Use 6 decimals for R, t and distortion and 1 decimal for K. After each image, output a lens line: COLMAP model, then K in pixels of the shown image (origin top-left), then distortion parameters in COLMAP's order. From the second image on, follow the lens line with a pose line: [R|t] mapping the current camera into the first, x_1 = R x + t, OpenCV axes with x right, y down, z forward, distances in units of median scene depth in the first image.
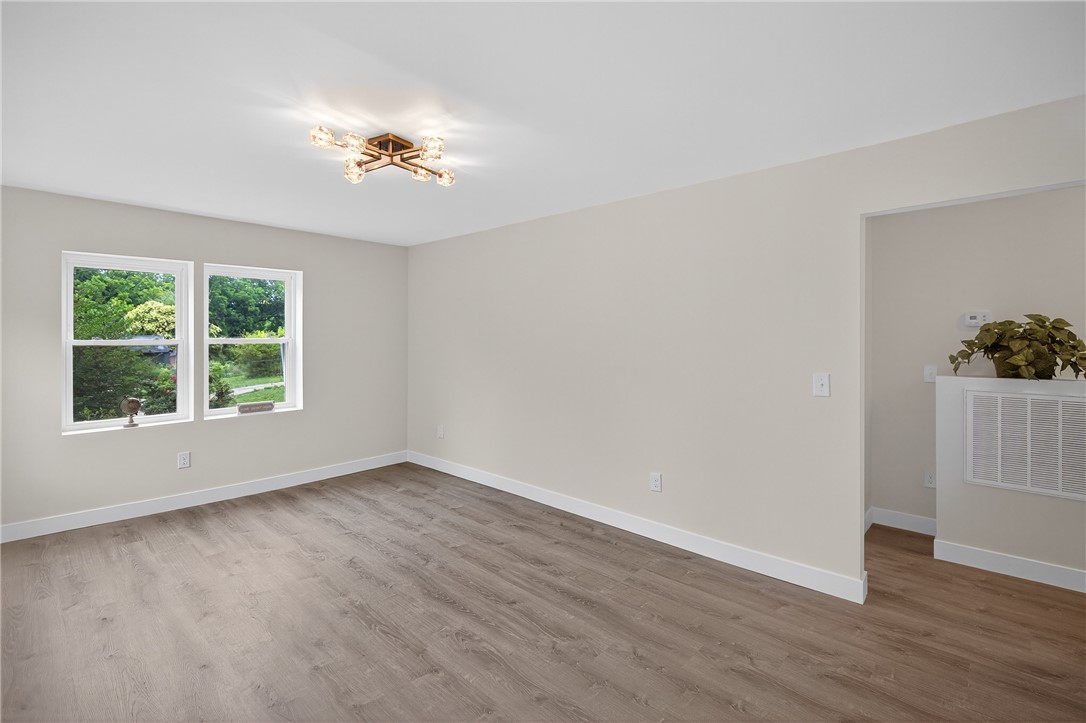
lens RADIAL K [[492.0, 0, 548.6], [0, 492.0, 344.9], [0, 0, 1]] dist [-0.000732, -0.000095]
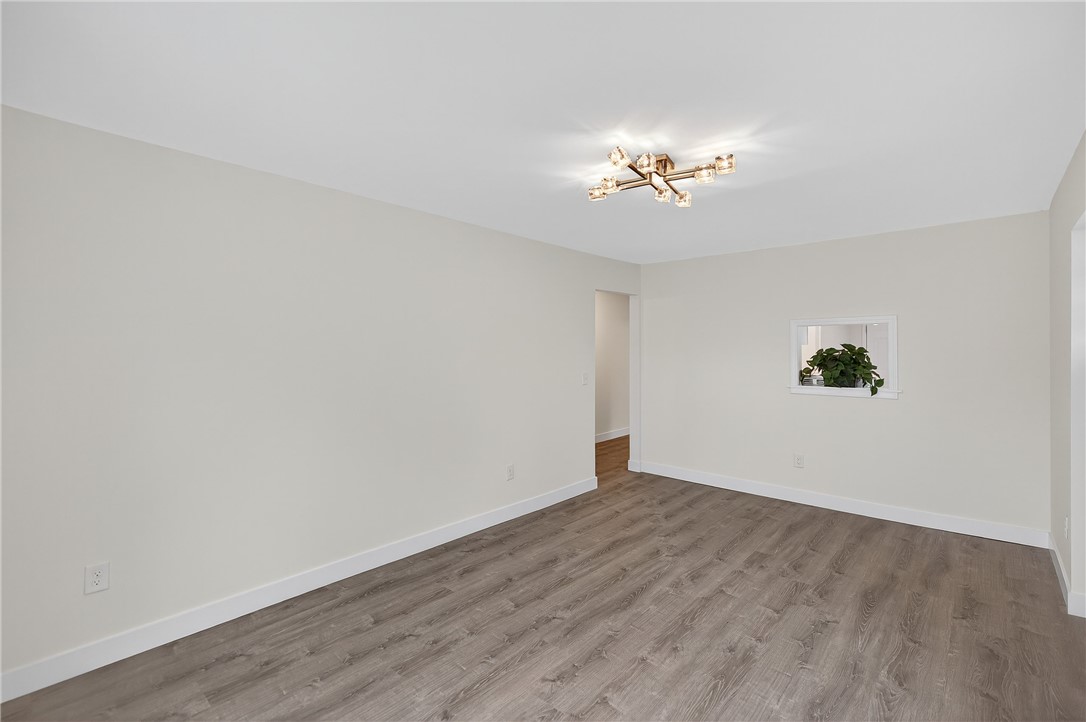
lens RADIAL K [[492.0, 0, 548.6], [0, 492.0, 344.4], [0, 0, 1]] dist [-0.000732, -0.000095]
pose [[-0.023759, 0.008804, 0.999679, -1.079524], [0.014604, 0.999858, -0.008458, -0.025701], [-0.999611, 0.014399, -0.023884, 1.003717]]
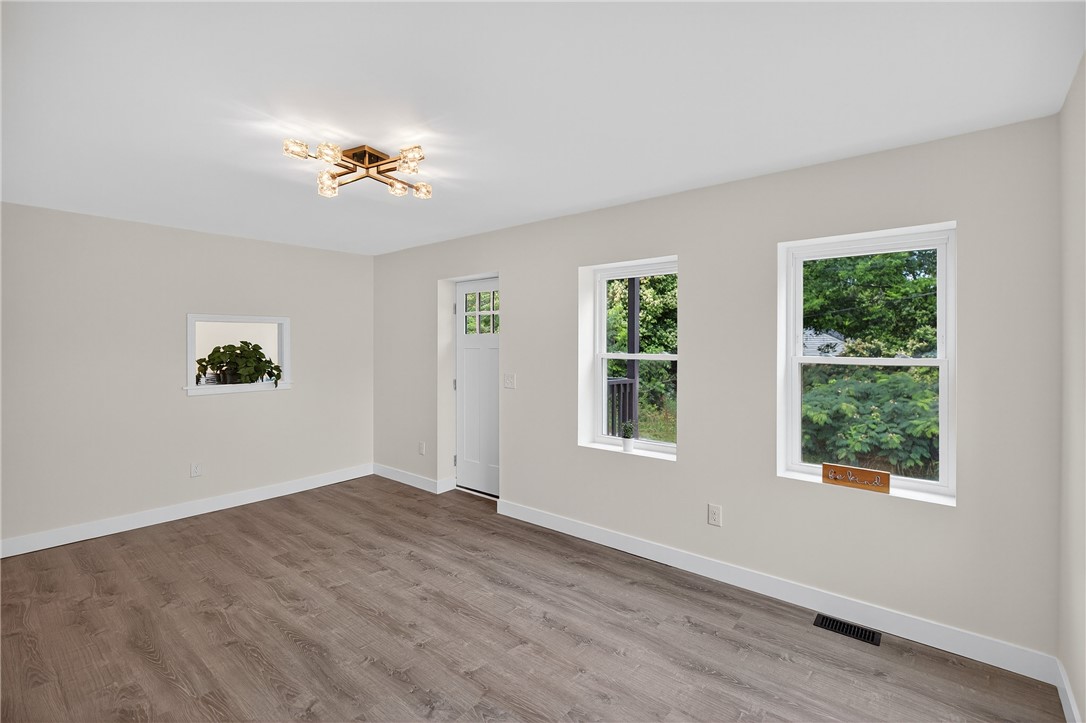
lens RADIAL K [[492.0, 0, 548.6], [0, 492.0, 344.9], [0, 0, 1]] dist [-0.000732, -0.000095]
pose [[-0.998183, 0.000287, -0.060249, -0.507056], [-0.000762, 0.999849, 0.017382, -0.041638], [0.060245, 0.017396, -0.998032, 1.613352]]
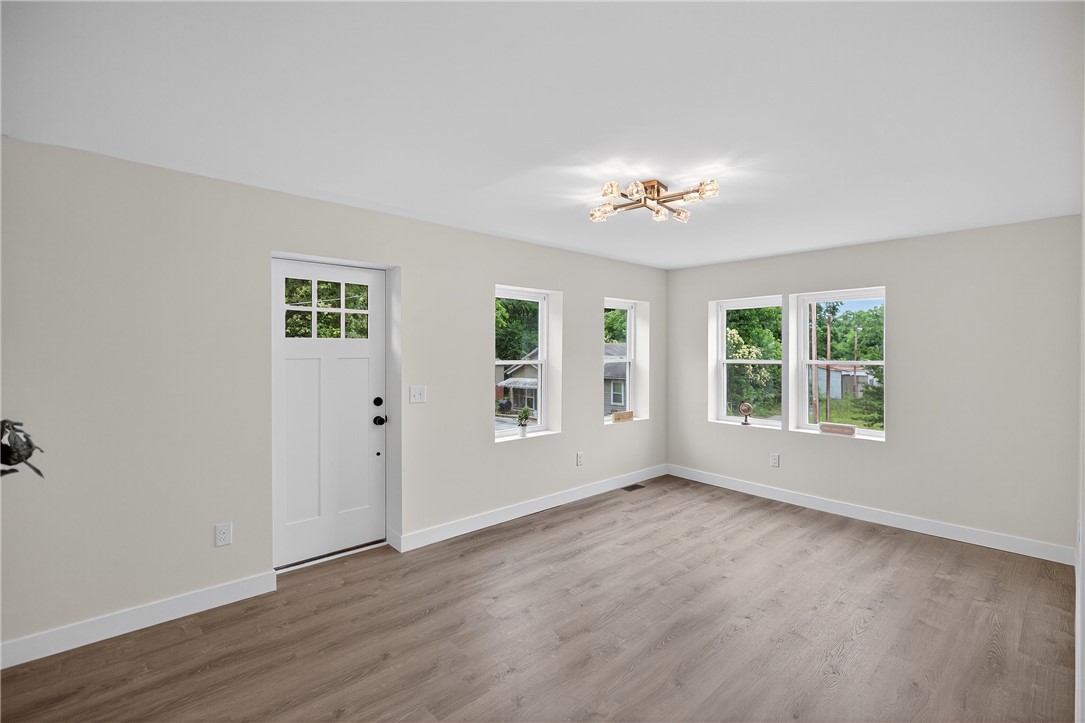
lens RADIAL K [[486.5, 0, 551.0], [0, 486.5, 352.7], [0, 0, 1]] dist [-0.002126, -0.000327]
pose [[-0.071187, 0.002855, -0.997459, 0.636530], [-0.019825, 0.999794, 0.004276, -0.031849], [0.997266, 0.020079, -0.071116, 0.689188]]
